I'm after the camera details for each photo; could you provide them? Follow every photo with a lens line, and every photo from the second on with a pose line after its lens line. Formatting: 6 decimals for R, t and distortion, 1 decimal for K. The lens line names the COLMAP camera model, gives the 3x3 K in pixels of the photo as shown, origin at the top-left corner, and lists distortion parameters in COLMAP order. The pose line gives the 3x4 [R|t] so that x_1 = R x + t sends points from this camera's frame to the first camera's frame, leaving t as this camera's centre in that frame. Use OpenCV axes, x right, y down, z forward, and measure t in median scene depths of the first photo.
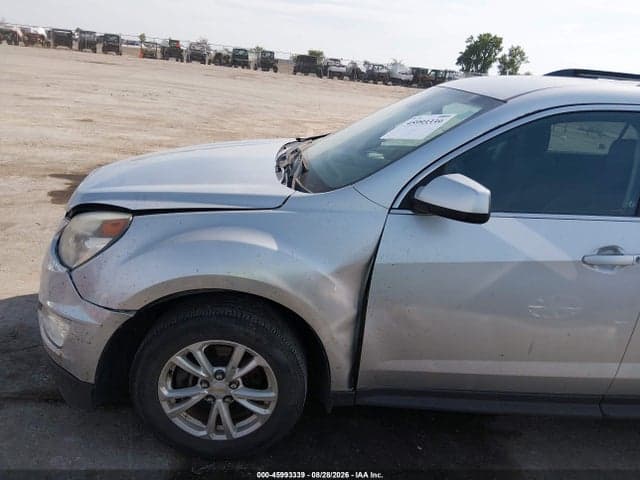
lens RADIAL K [[488.6, 0, 320.0], [0, 488.6, 240.0], [0, 0, 1]] dist [0.099103, -0.176594]
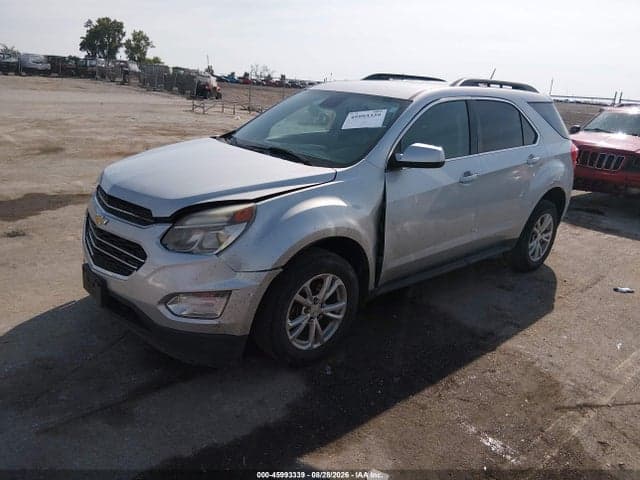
lens RADIAL K [[488.6, 0, 320.0], [0, 488.6, 240.0], [0, 0, 1]] dist [0.099103, -0.176594]
pose [[0.775052, -0.235091, 0.586537, -0.997776], [0.219025, 0.970621, 0.099616, -0.043030], [-0.592724, 0.051258, 0.803773, -0.183804]]
